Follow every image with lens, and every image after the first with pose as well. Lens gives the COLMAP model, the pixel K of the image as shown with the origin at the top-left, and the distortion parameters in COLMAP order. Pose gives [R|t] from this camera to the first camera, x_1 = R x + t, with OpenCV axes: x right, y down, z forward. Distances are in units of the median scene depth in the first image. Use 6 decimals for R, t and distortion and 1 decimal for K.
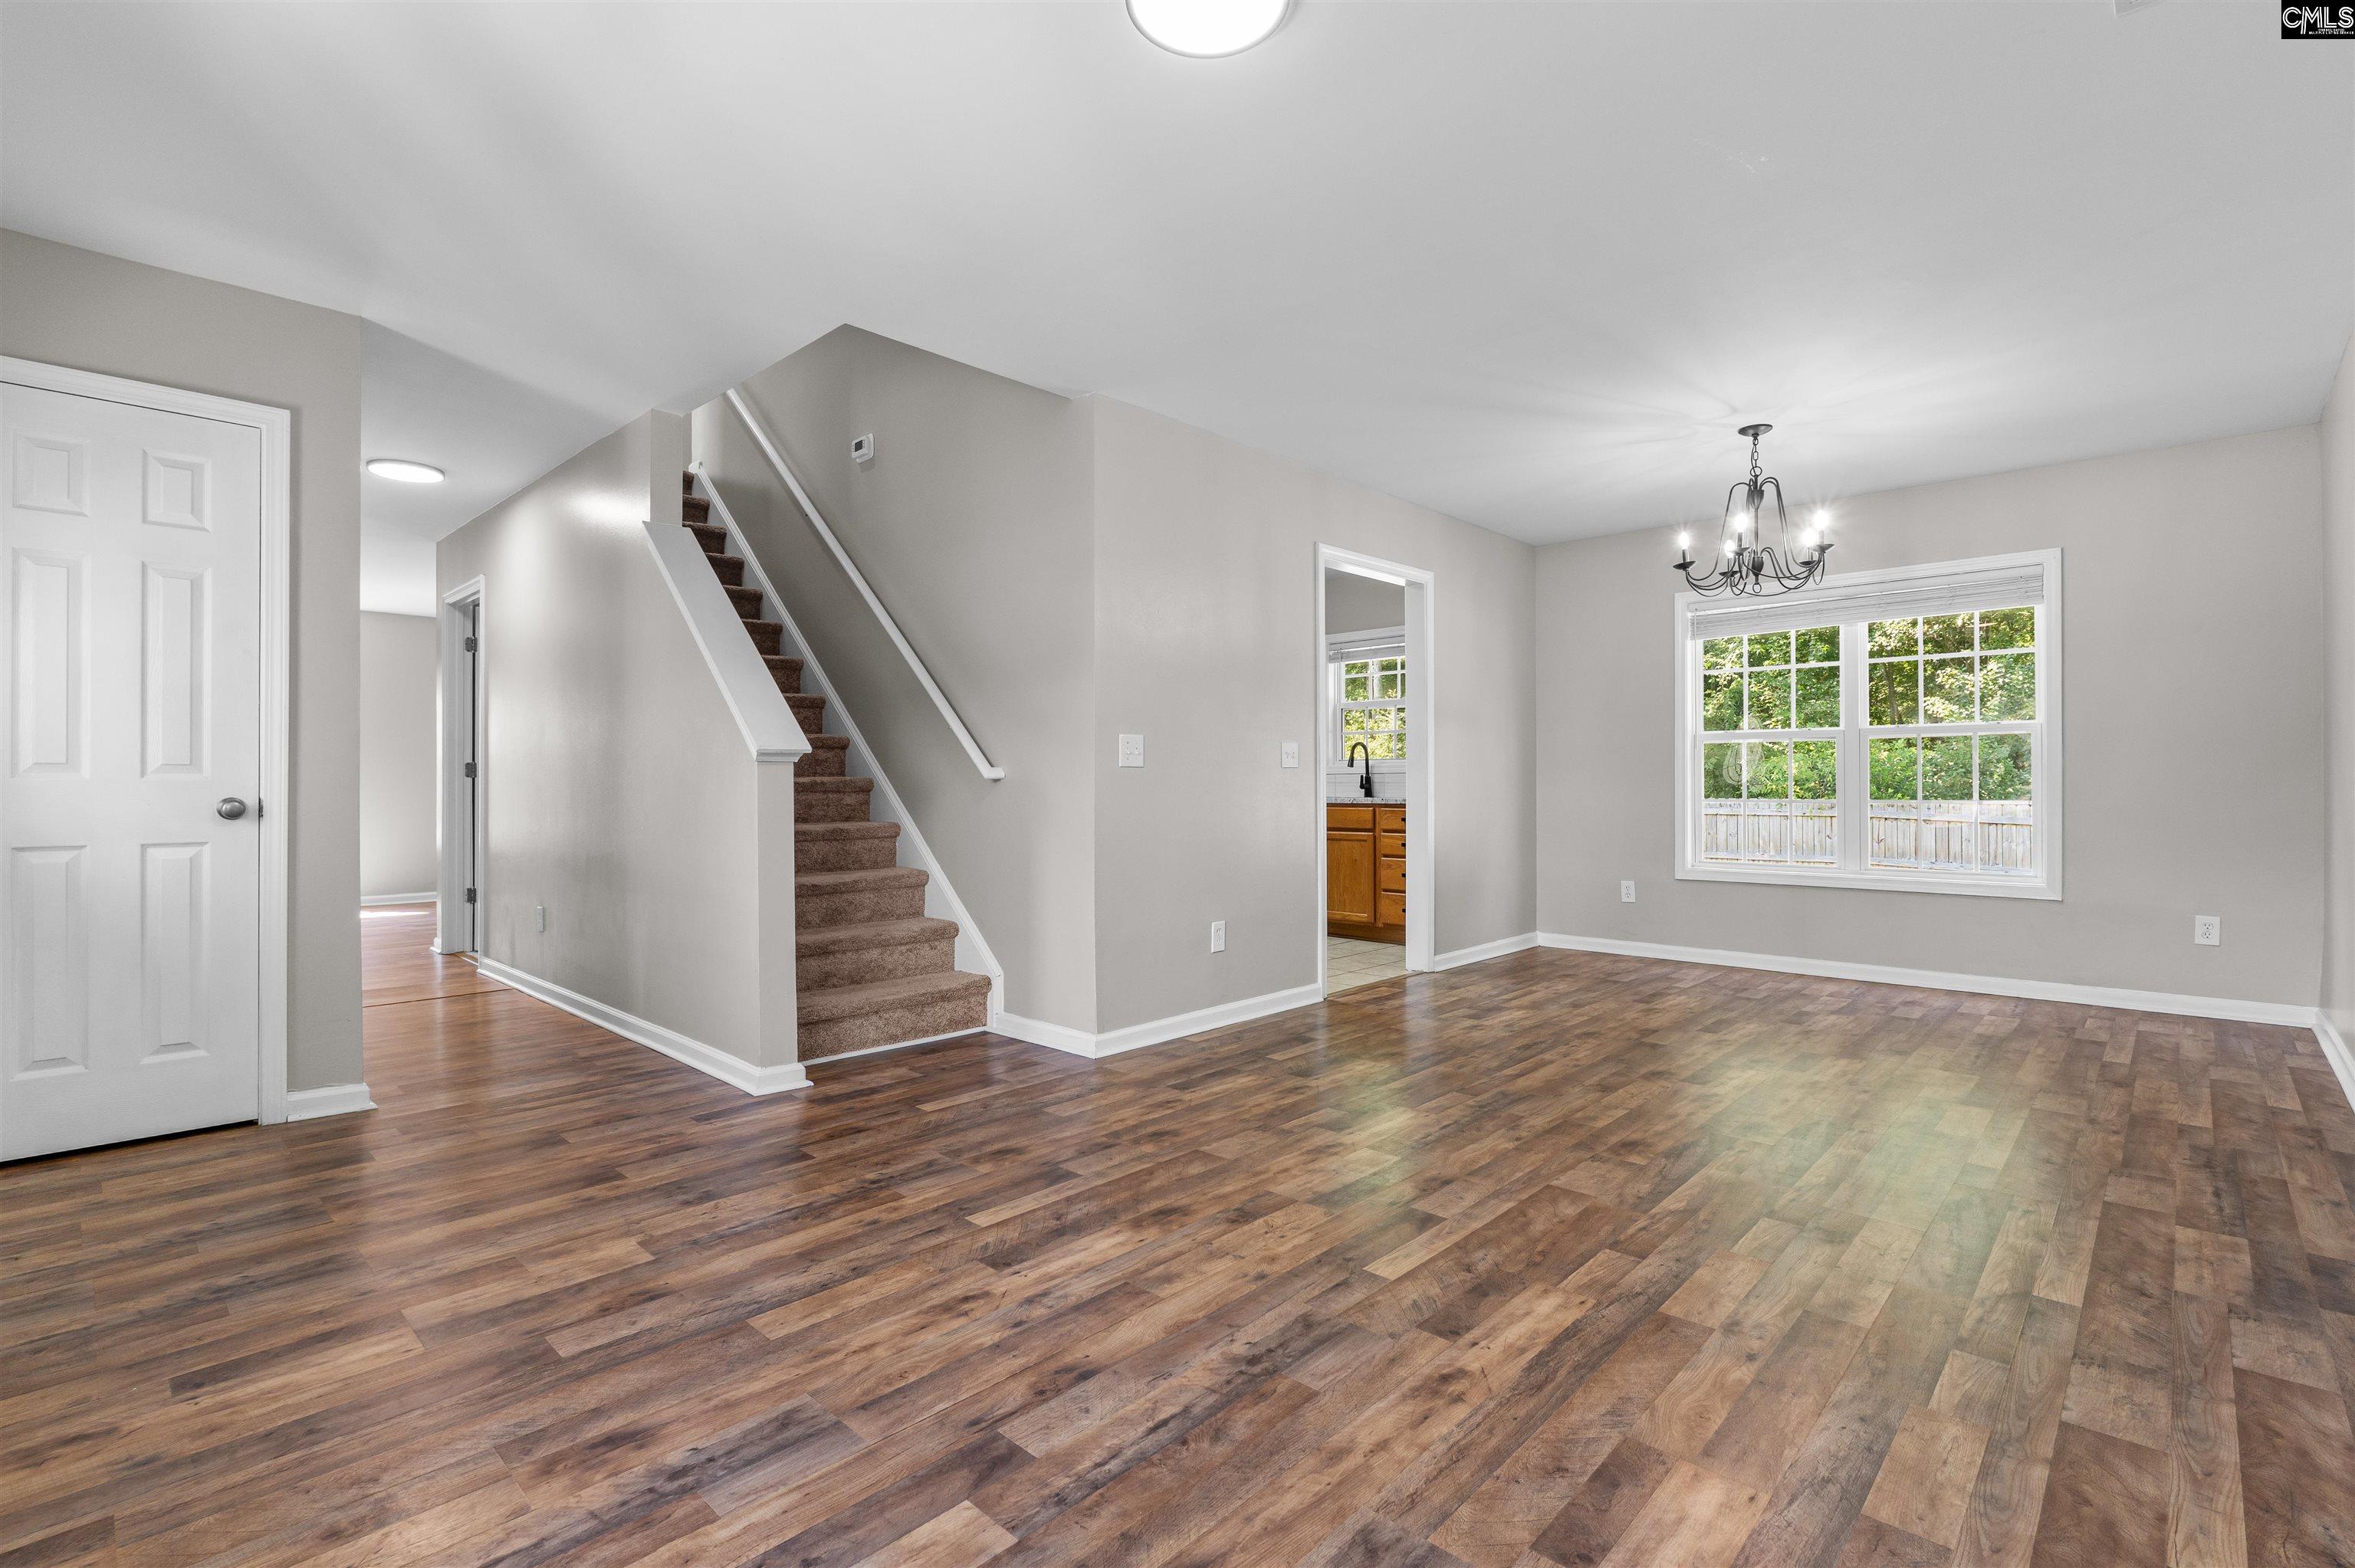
lens RADIAL K [[1075.7, 0, 1163.0], [0, 1075.7, 771.6], [0, 0, 1]] dist [-0.001815, -0.001545]
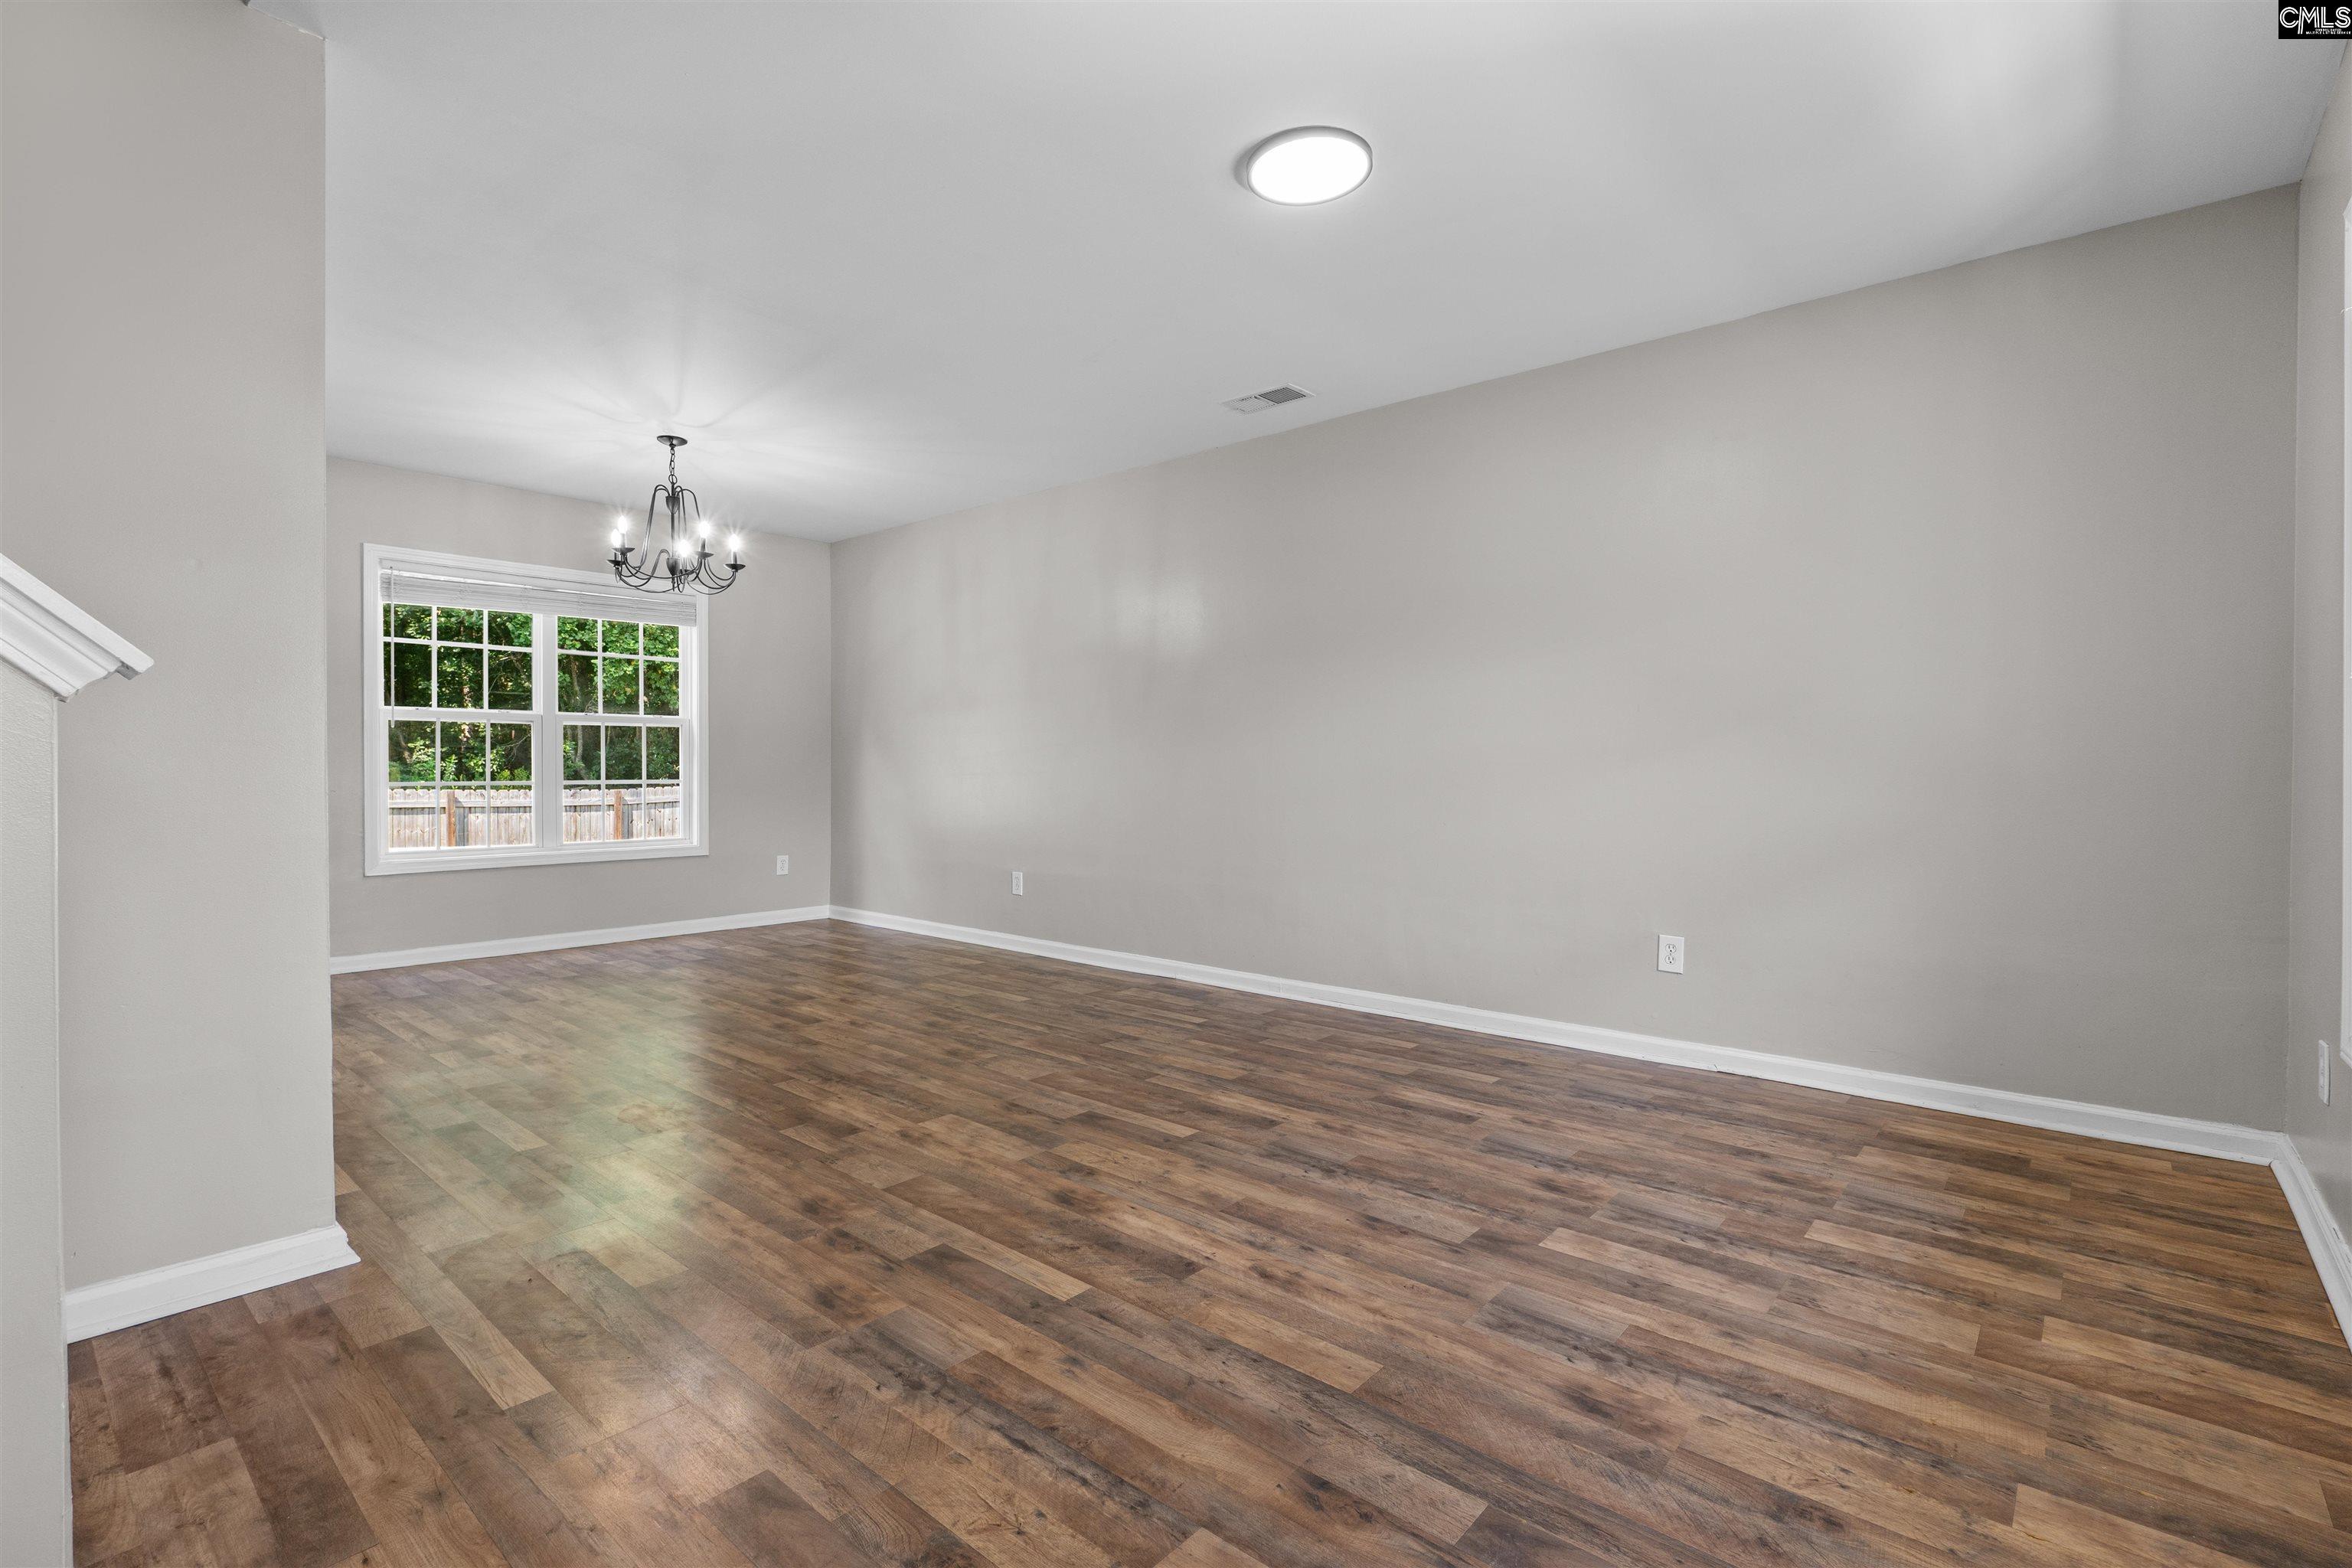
lens RADIAL K [[1074.5, 0, 1183.3], [0, 1074.5, 780.1], [0, 0, 1]] dist [-0.001815, -0.001545]
pose [[-0.054279, -0.010960, 0.998466, -1.232491], [-0.012662, 0.999867, 0.010287, 0.015443], [-0.998446, -0.012085, -0.054411, 1.187502]]
